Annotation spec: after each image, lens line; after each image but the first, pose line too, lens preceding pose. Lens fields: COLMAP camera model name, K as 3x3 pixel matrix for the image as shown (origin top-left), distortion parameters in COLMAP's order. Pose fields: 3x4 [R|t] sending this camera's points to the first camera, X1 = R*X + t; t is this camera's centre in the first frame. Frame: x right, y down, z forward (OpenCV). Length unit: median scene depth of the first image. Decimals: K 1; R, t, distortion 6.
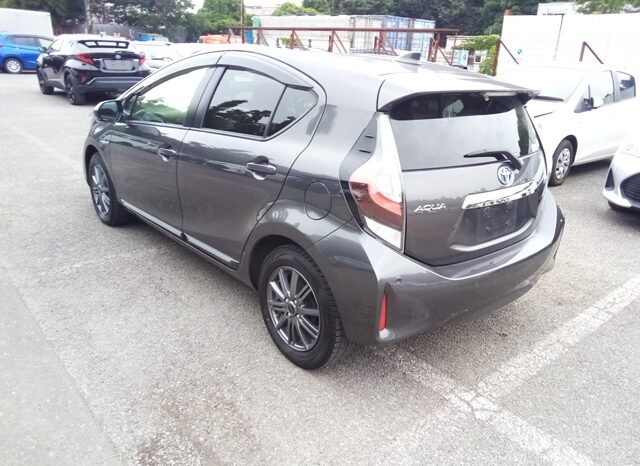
lens RADIAL K [[517.8, 0, 316.1], [0, 517.8, 235.2], [0, 0, 1]] dist [0.002340, -0.005465]
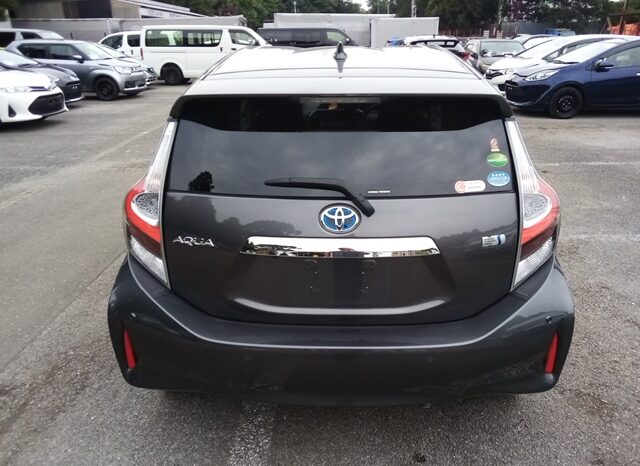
lens RADIAL K [[517.8, 0, 317.9], [0, 517.8, 230.1], [0, 0, 1]] dist [0.002340, -0.005465]
pose [[0.728767, 0.183595, -0.659690, 0.168414], [-0.187115, 0.980114, 0.066062, -0.030230], [0.658701, 0.075294, 0.748628, 0.101185]]
